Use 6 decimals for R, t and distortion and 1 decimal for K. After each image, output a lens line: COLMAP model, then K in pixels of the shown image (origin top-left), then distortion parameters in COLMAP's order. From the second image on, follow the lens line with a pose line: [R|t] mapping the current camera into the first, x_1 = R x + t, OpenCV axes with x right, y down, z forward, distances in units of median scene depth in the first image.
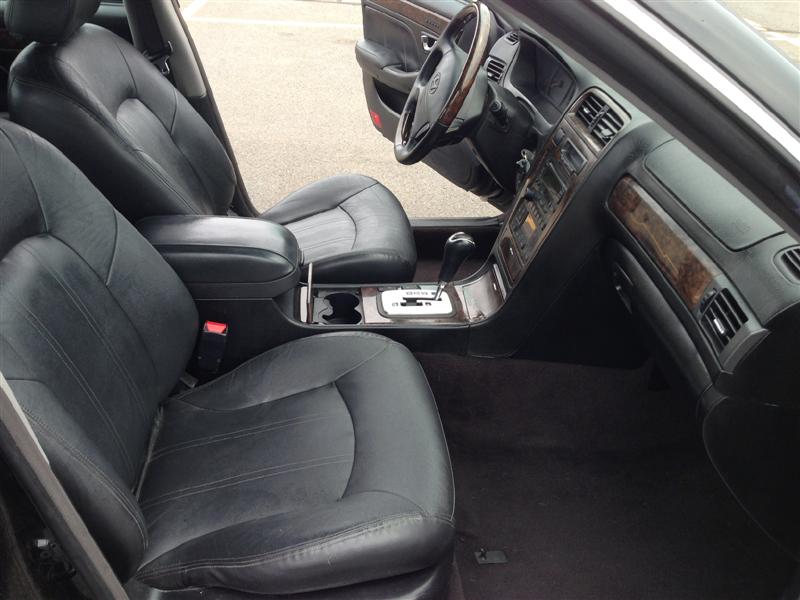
lens RADIAL K [[734.2, 0, 406.9], [0, 734.2, 293.5], [0, 0, 1]] dist [0.052367, 0.000000]
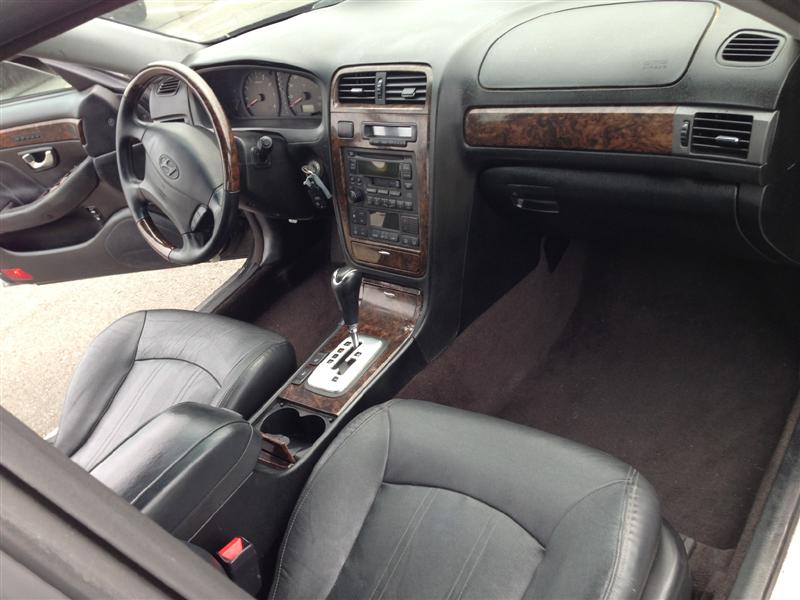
lens RADIAL K [[734.2, 0, 398.2], [0, 734.2, 294.6], [0, 0, 1]] dist [0.052367, 0.000000]
pose [[0.631495, -0.635047, 0.444893, -0.305872], [0.640248, 0.750719, 0.162799, -0.161730], [-0.437375, 0.182035, 0.880662, 0.168637]]
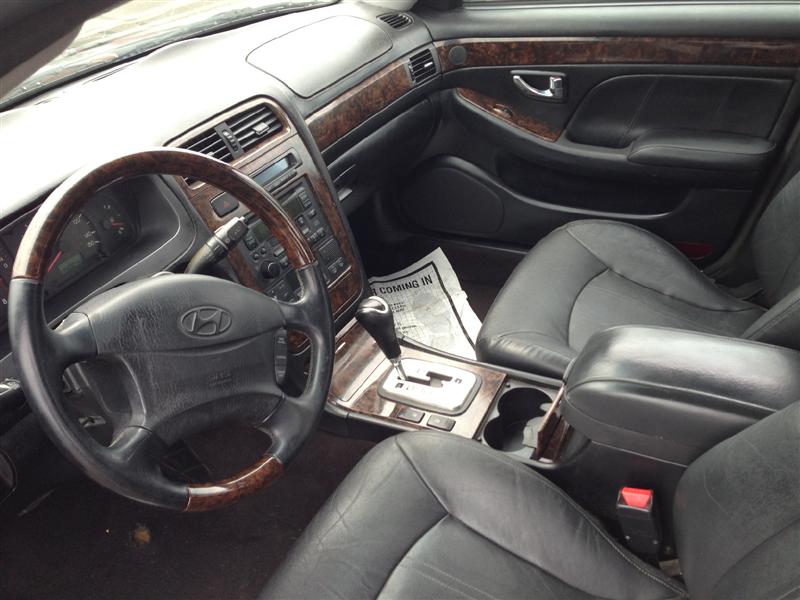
lens RADIAL K [[734.2, 0, 398.6], [0, 734.2, 298.2], [0, 0, 1]] dist [0.052367, 0.000000]
pose [[-0.838195, -0.279099, 0.468543, -0.321456], [0.313417, 0.456574, 0.832652, -0.732044], [-0.446317, 0.844774, -0.295224, 1.209429]]
